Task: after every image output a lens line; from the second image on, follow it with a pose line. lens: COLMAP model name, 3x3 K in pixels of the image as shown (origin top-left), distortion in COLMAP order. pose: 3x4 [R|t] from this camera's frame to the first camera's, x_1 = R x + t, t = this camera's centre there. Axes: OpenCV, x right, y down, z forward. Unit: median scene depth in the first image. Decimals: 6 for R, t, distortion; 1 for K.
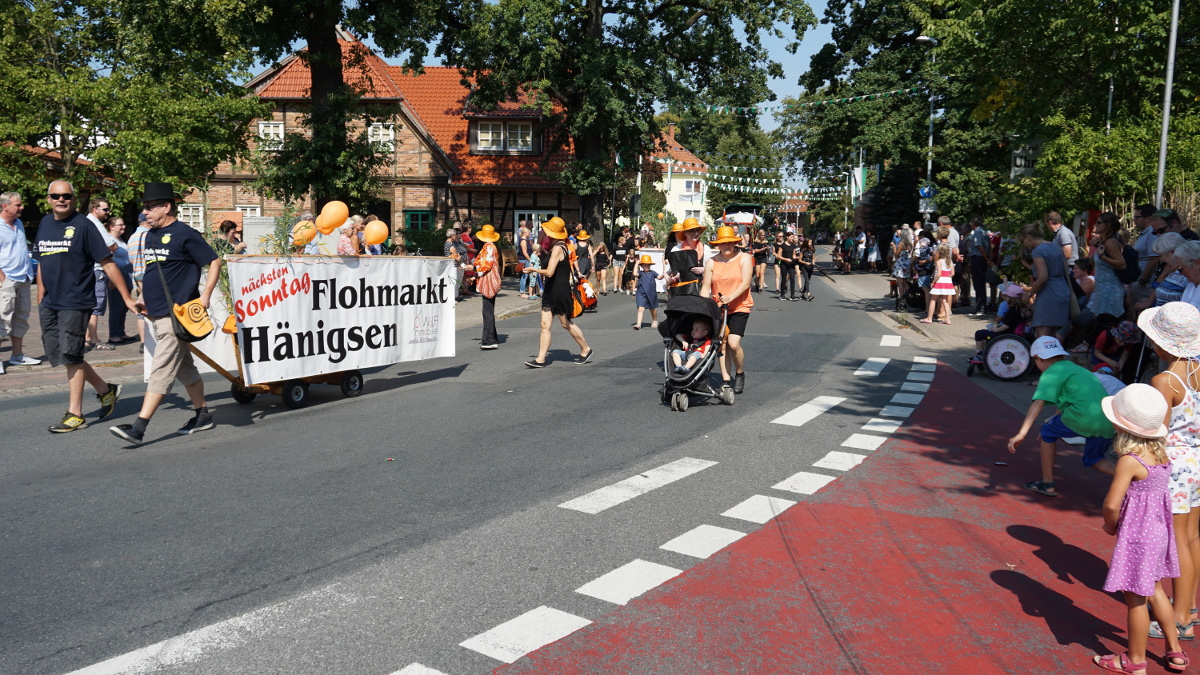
lens RADIAL K [[999.1, 0, 592.8], [0, 999.1, 337.0], [0, 0, 1]] dist [-0.016038, 0.008442]
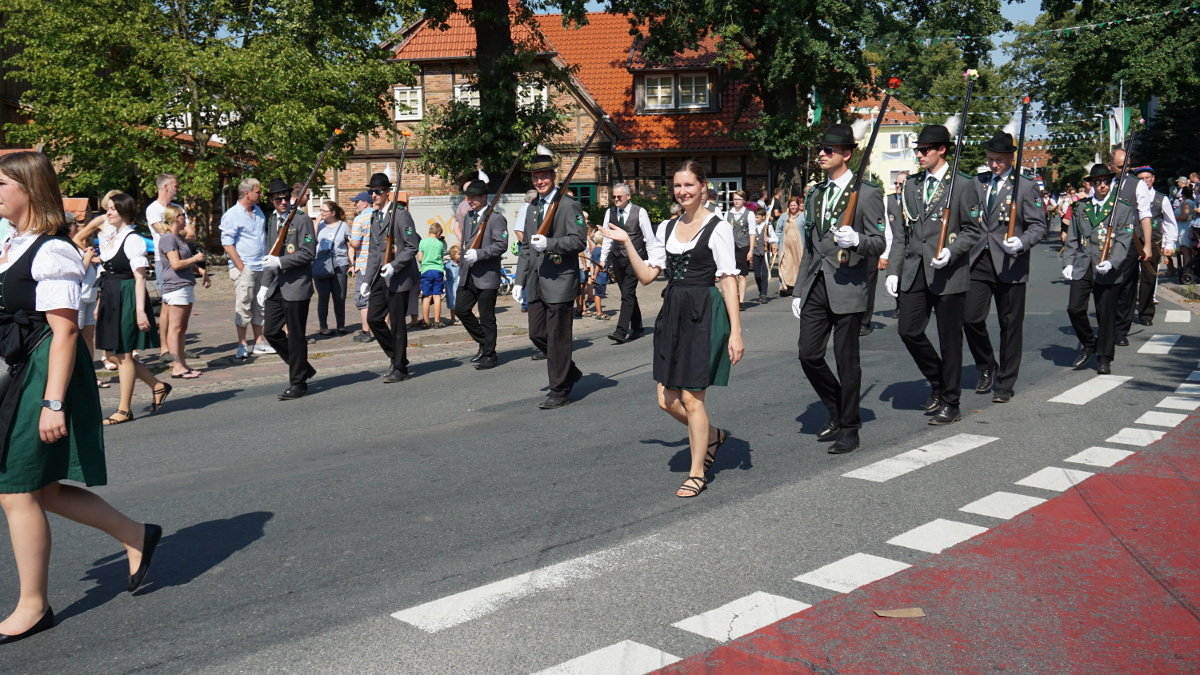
lens RADIAL K [[1218.4, 0, 593.5], [0, 1218.4, 334.1], [0, 0, 1]] dist [0.002583, 0.030676]
pose [[0.989206, -0.019967, -0.145168, -0.015886], [0.020036, 0.999799, -0.000991, 0.004114], [0.145158, -0.001928, 0.989407, -0.035741]]
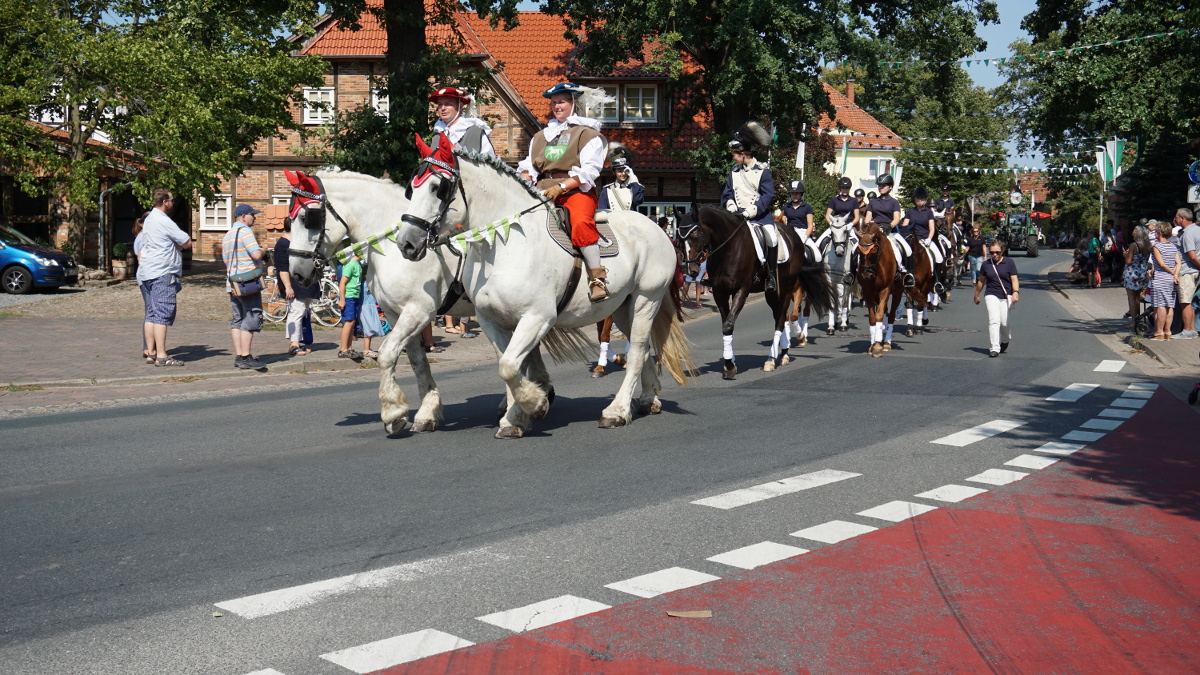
lens RADIAL K [[1403.0, 0, 592.6], [0, 1403.0, 338.9], [0, 0, 1]] dist [0.012688, -0.000053]
pose [[0.994583, 0.008098, -0.103630, 0.001915], [-0.011002, 0.999562, -0.027481, 0.007207], [0.103363, 0.028473, 0.994236, -0.064674]]
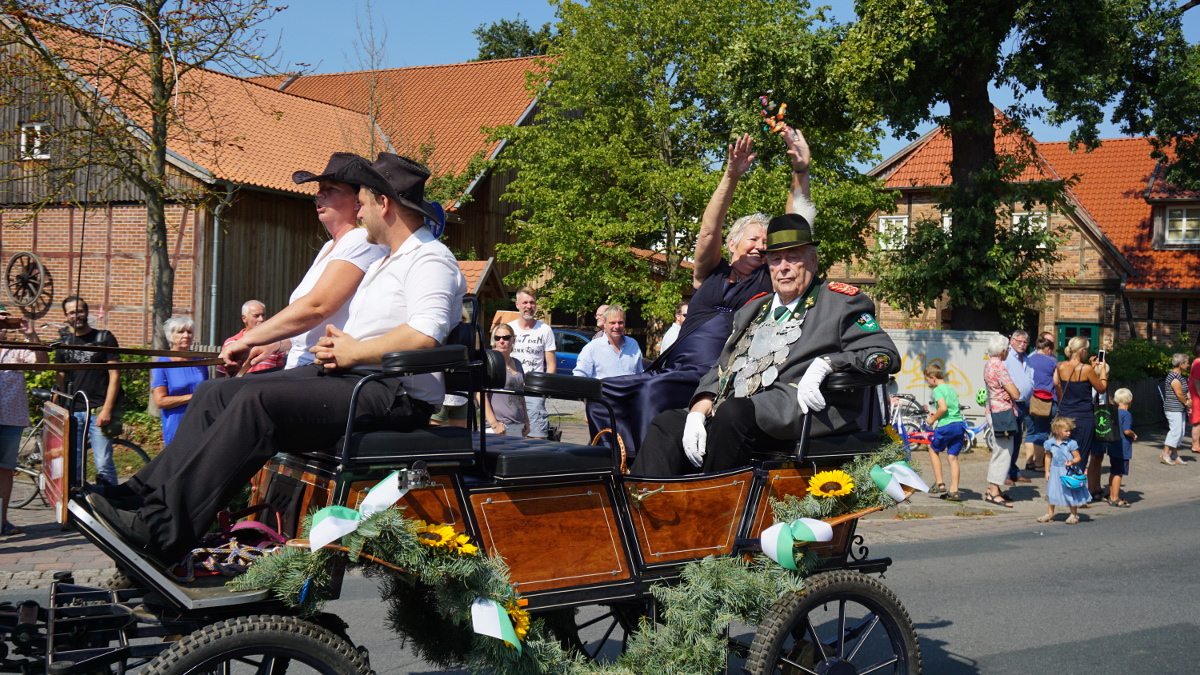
lens RADIAL K [[1149.5, 0, 593.4], [0, 1149.5, 336.2], [0, 0, 1]] dist [-0.000987, 0.019345]
pose [[0.848384, 0.019537, -0.529021, -0.027072], [-0.078961, 0.992810, -0.089963, -0.009438], [0.523460, 0.118095, 0.843827, 0.072294]]
